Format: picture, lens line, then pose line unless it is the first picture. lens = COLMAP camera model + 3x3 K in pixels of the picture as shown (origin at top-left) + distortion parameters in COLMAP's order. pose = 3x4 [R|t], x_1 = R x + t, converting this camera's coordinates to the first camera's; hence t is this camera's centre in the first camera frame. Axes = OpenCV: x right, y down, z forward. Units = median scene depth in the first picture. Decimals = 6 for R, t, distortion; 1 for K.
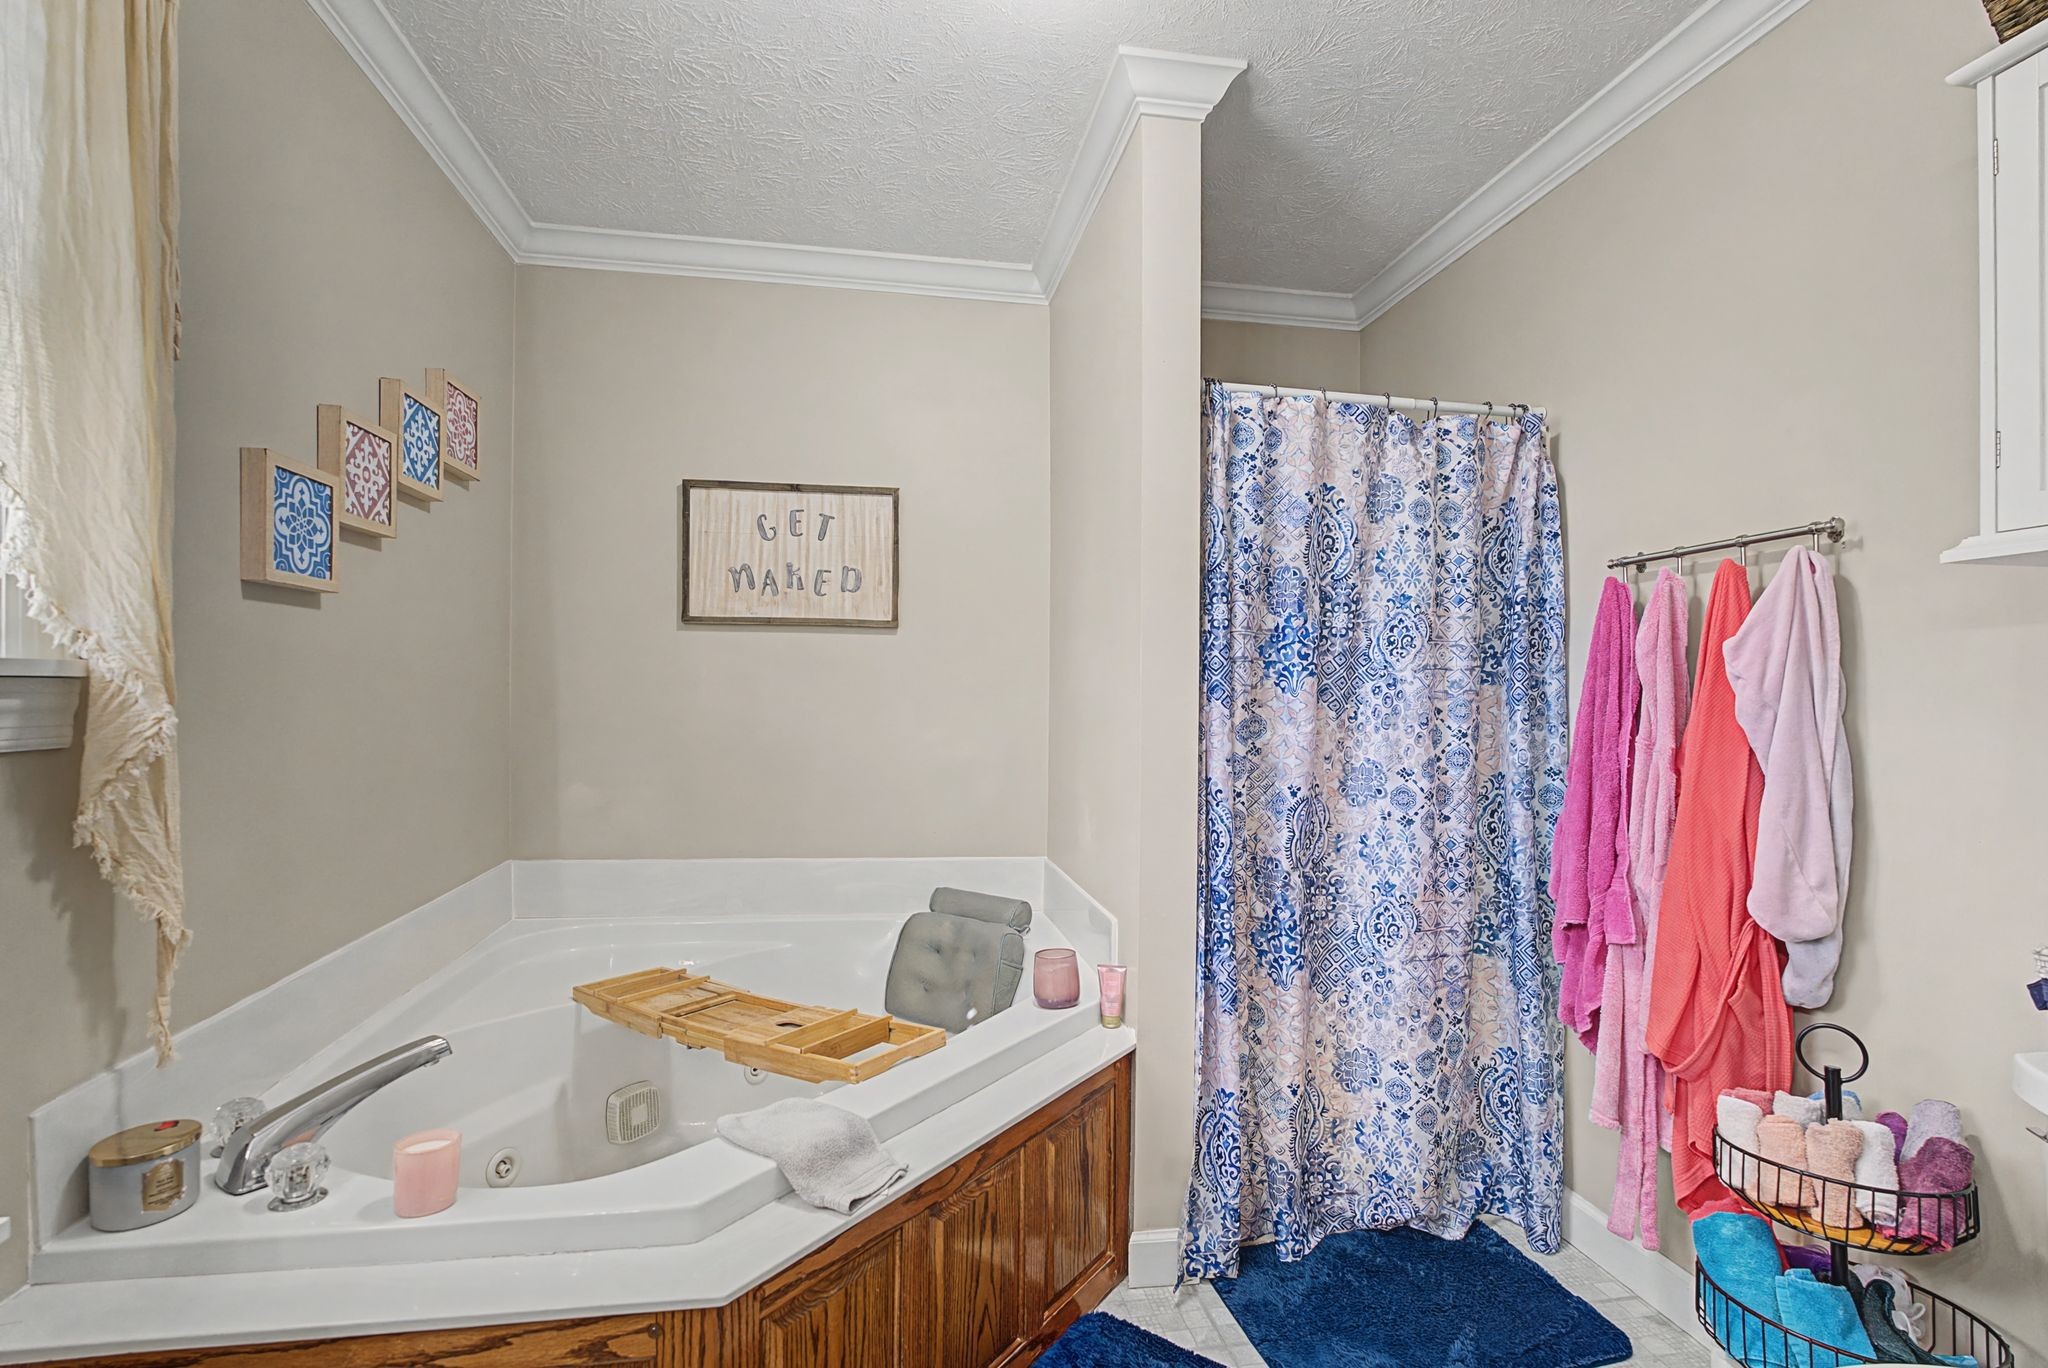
lens RADIAL K [[920.4, 0, 1015.9], [0, 920.4, 701.9], [0, 0, 1]] dist [-0.010500, 0.001880]
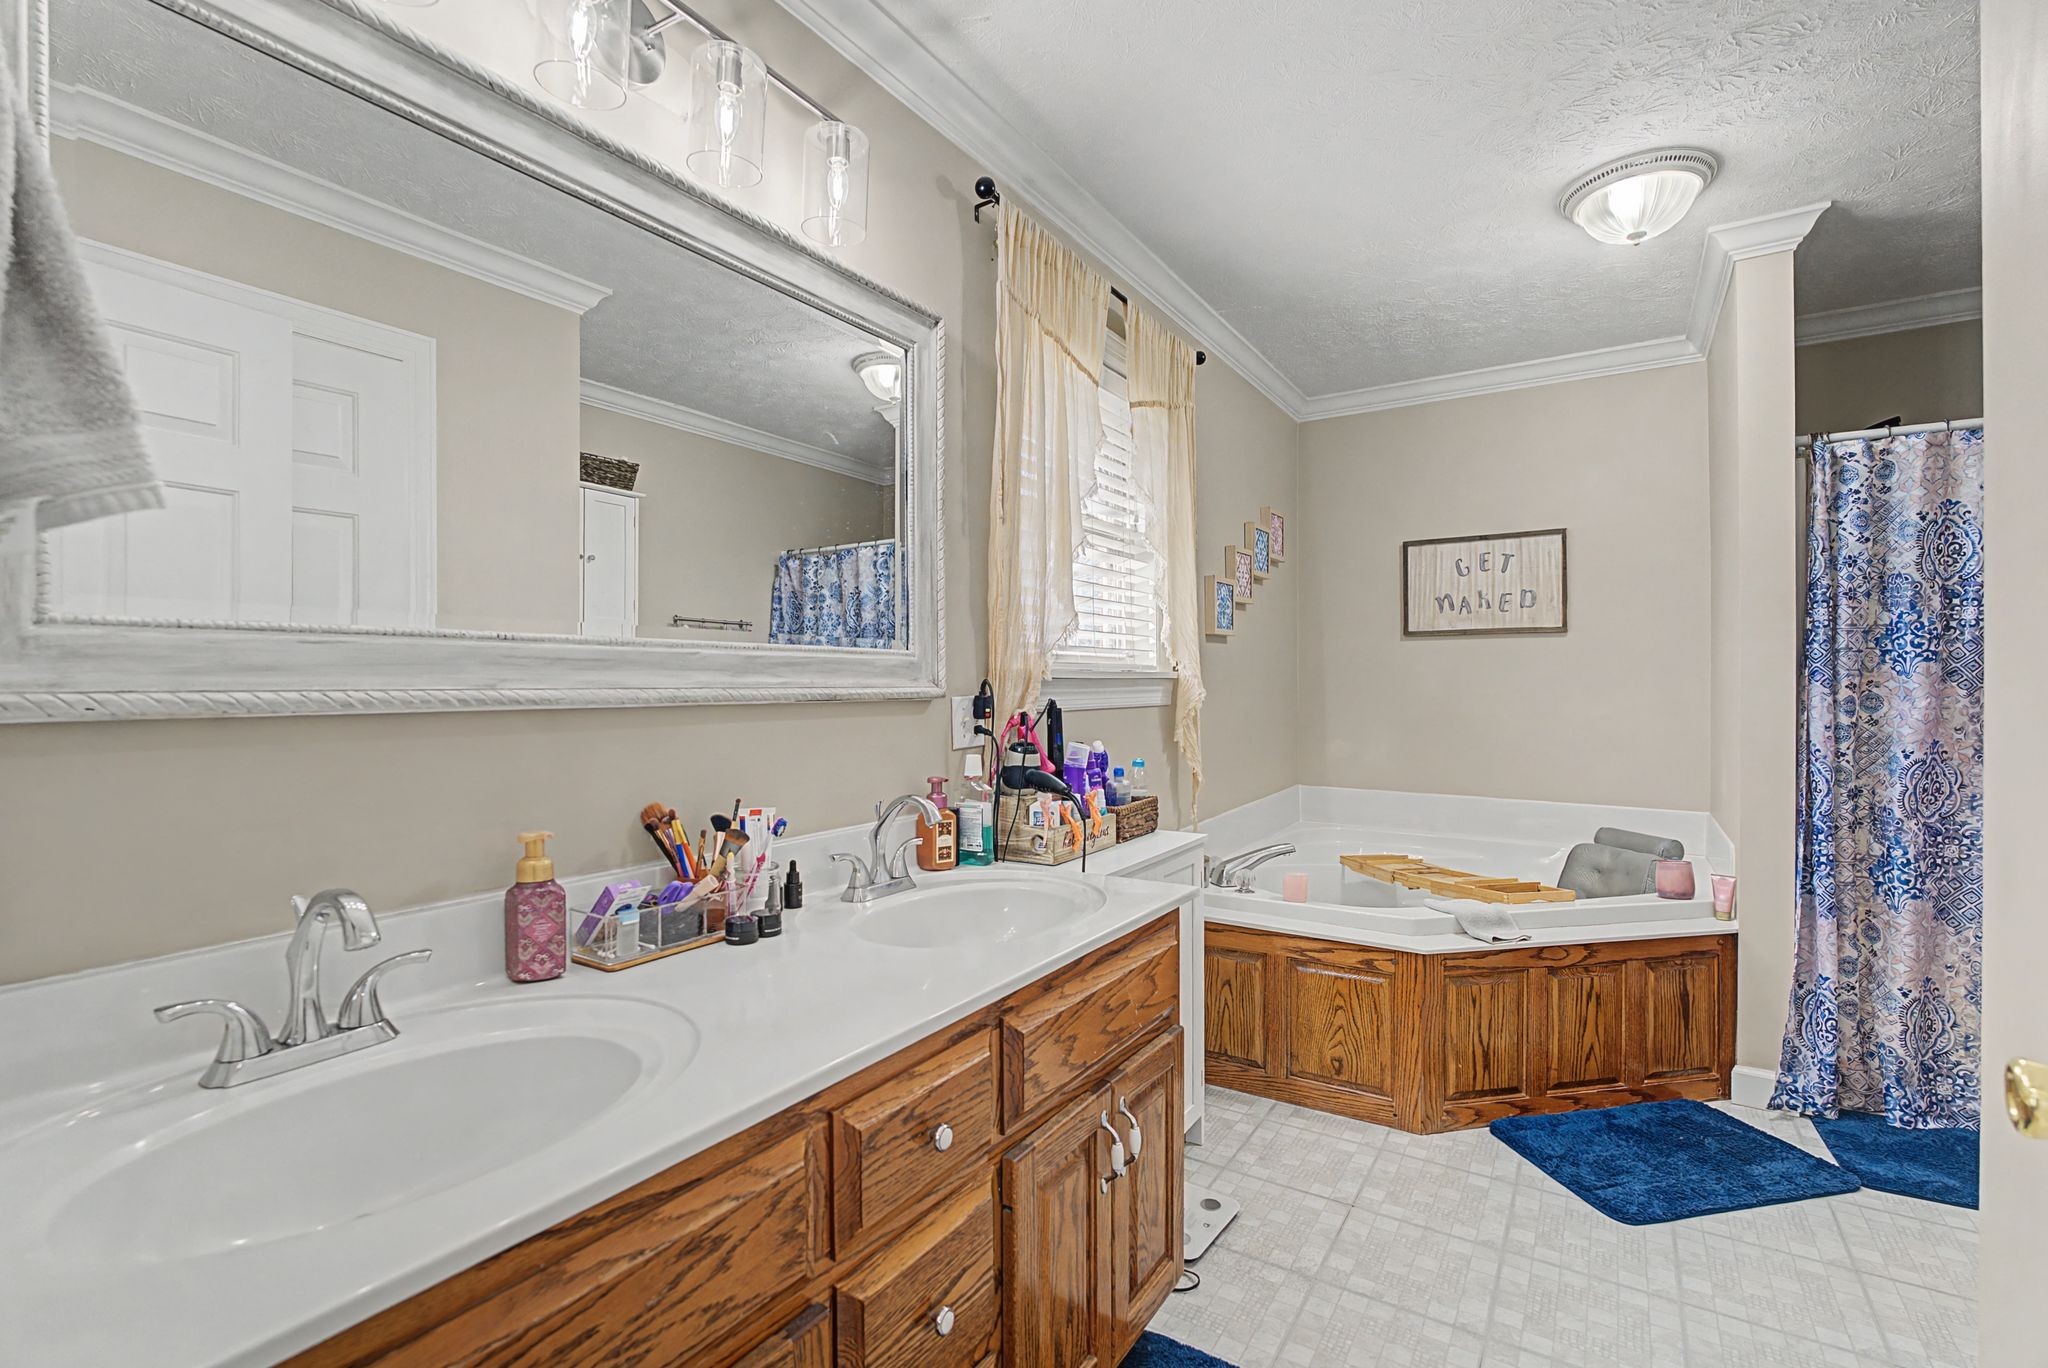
lens RADIAL K [[920.4, 0, 1015.6], [0, 920.4, 688.6], [0, 0, 1]] dist [-0.010500, 0.001880]
pose [[0.734128, -0.008797, -0.678954, 0.257326], [0.004921, 0.999959, -0.007635, 0.011956], [0.678993, 0.002264, 0.734141, -0.722495]]
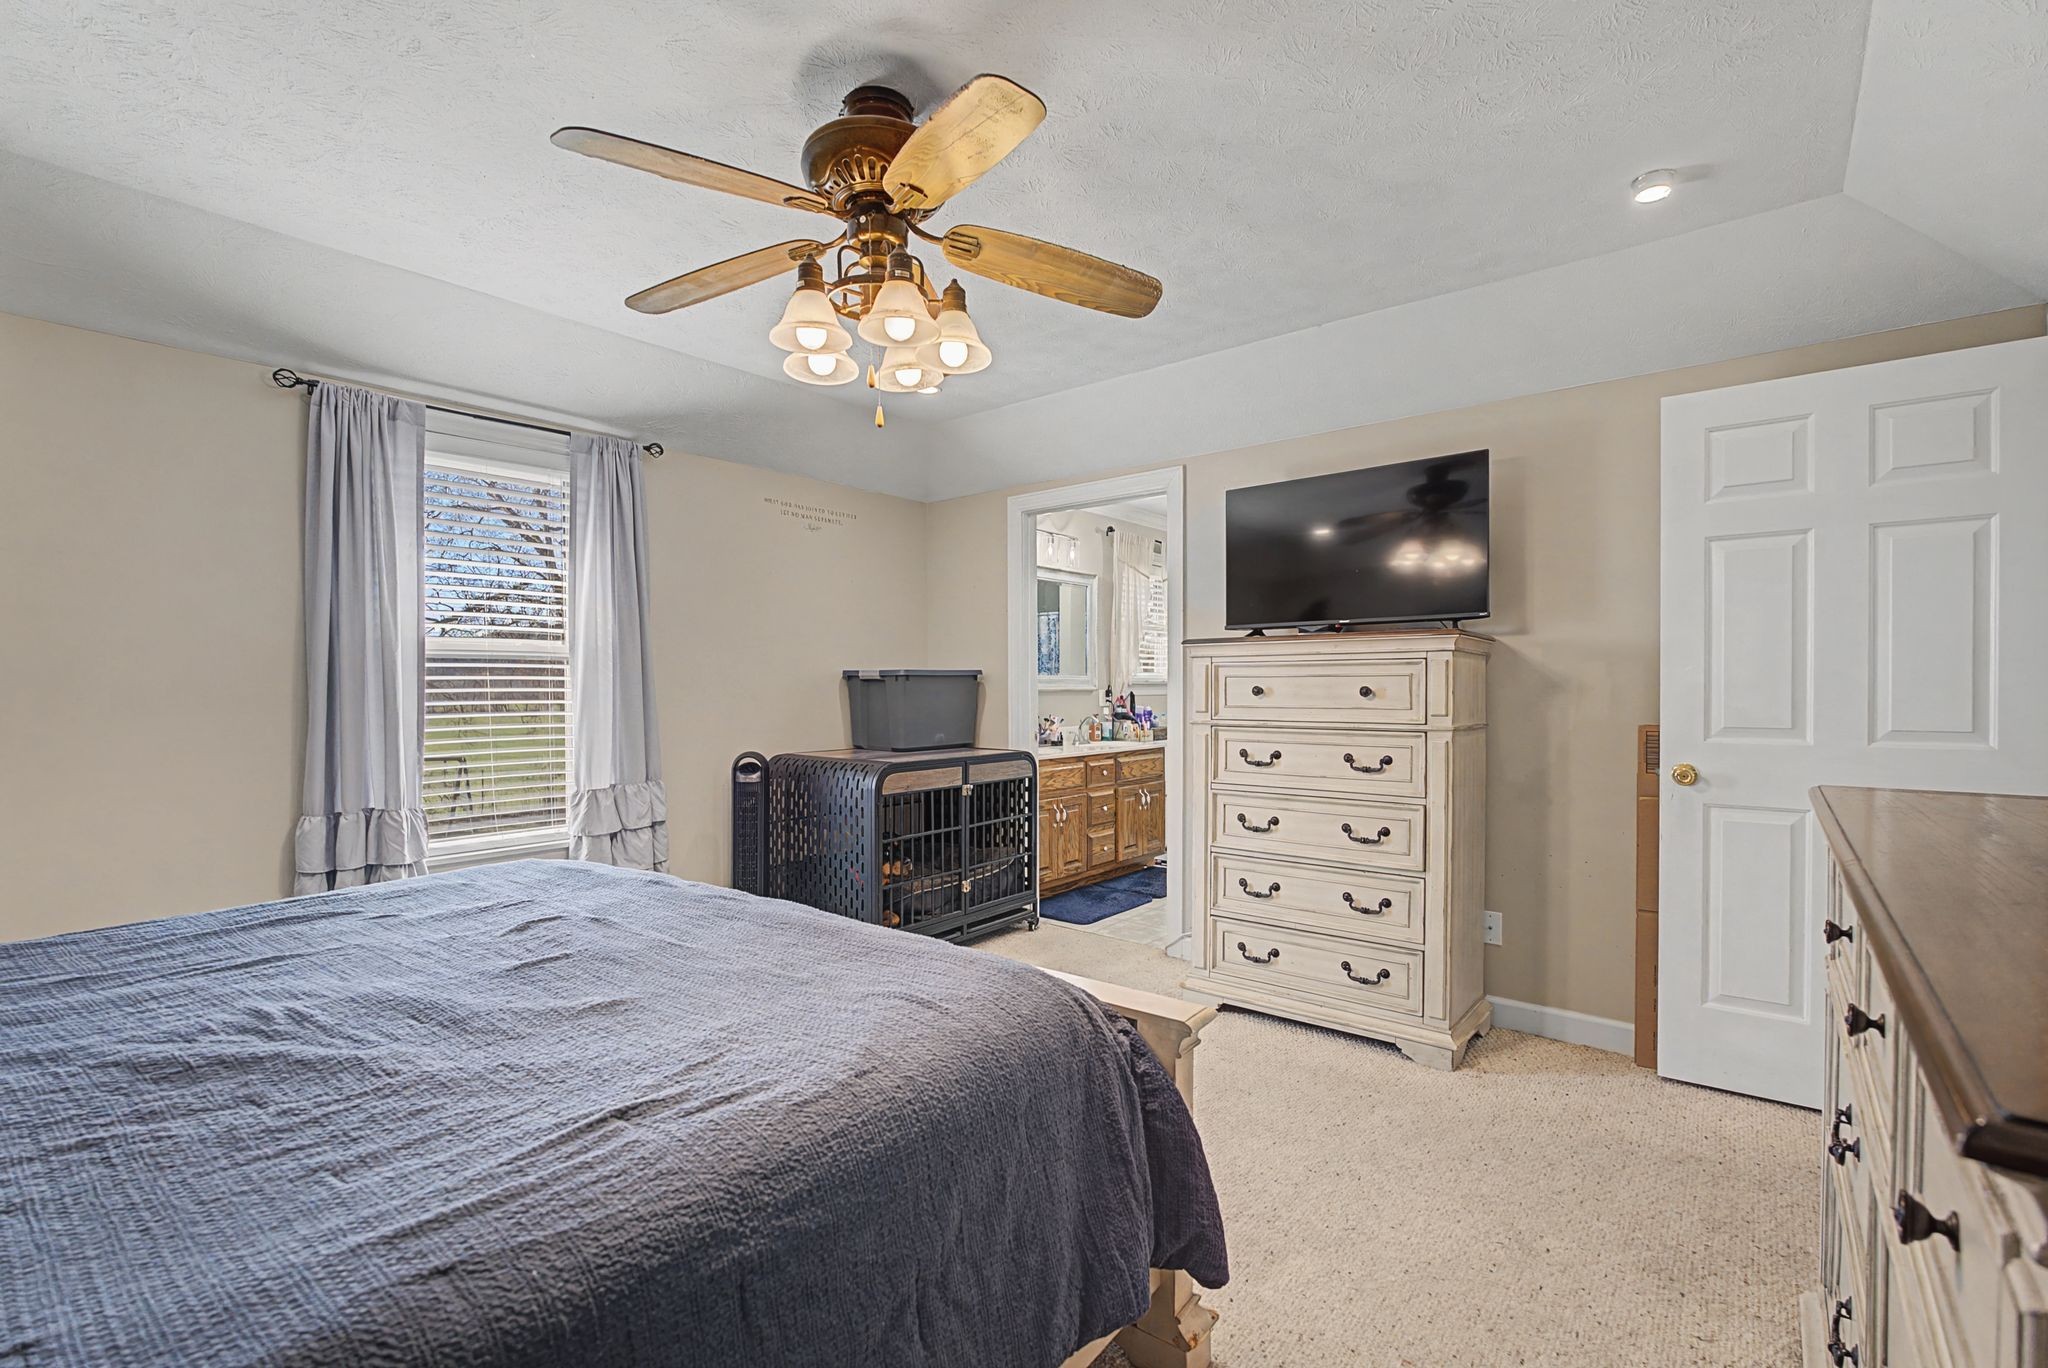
lens RADIAL K [[920.4, 0, 1024.7], [0, 920.4, 690.2], [0, 0, 1]] dist [-0.010500, 0.001880]
pose [[0.660891, -0.003439, -0.750474, 1.923535], [-0.000205, 0.999989, -0.004764, 0.031266], [0.750482, 0.003302, 0.660883, -2.523921]]
